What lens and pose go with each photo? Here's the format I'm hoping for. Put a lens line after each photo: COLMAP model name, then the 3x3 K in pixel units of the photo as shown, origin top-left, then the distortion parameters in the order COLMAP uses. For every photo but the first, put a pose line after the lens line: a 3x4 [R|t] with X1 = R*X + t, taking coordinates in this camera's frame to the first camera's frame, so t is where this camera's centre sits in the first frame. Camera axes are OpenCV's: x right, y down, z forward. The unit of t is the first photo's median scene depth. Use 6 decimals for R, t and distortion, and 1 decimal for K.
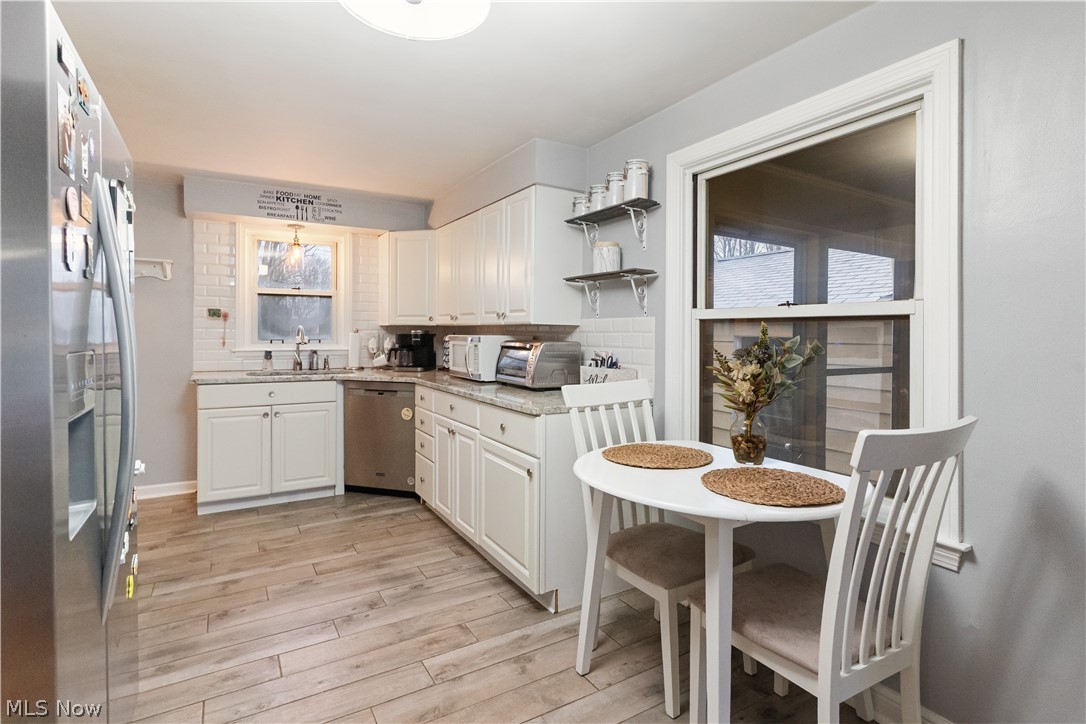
lens RADIAL K [[535.8, 0, 556.6], [0, 535.8, 330.3], [0, 0, 1]] dist [-0.002457, -0.000107]
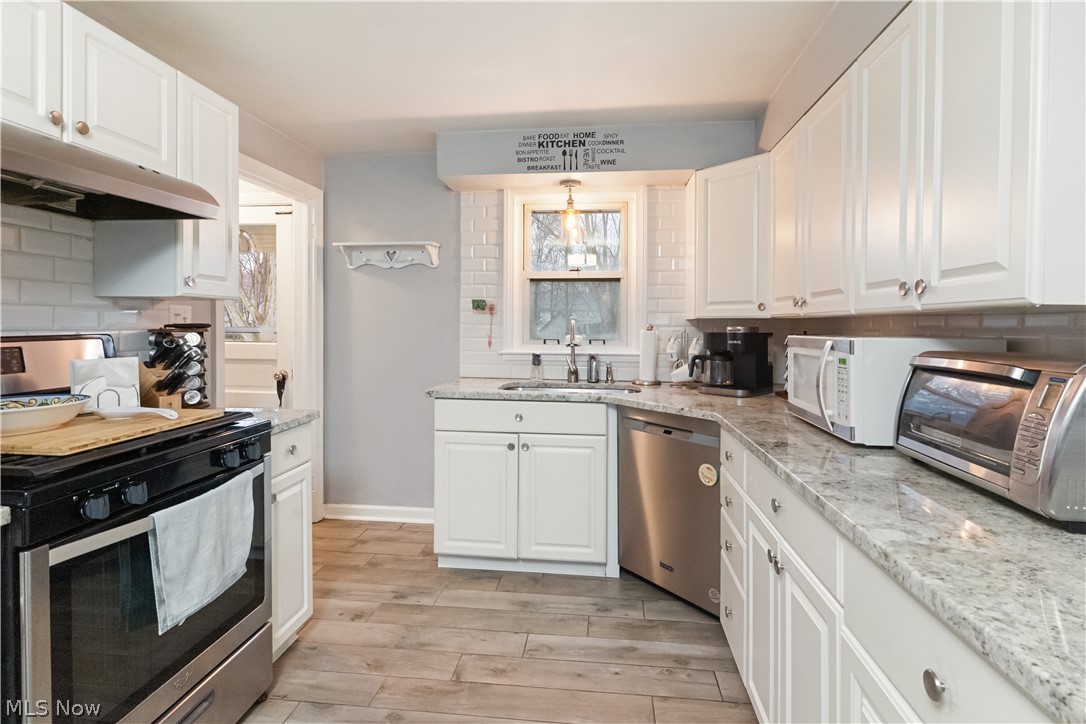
lens RADIAL K [[535.8, 0, 556.6], [0, 535.8, 330.3], [0, 0, 1]] dist [-0.002457, -0.000107]
pose [[0.787785, 0.003144, -0.615942, -0.055878], [0.000185, 0.999986, 0.005340, 0.001113], [0.615950, -0.004321, 0.787773, 0.438958]]
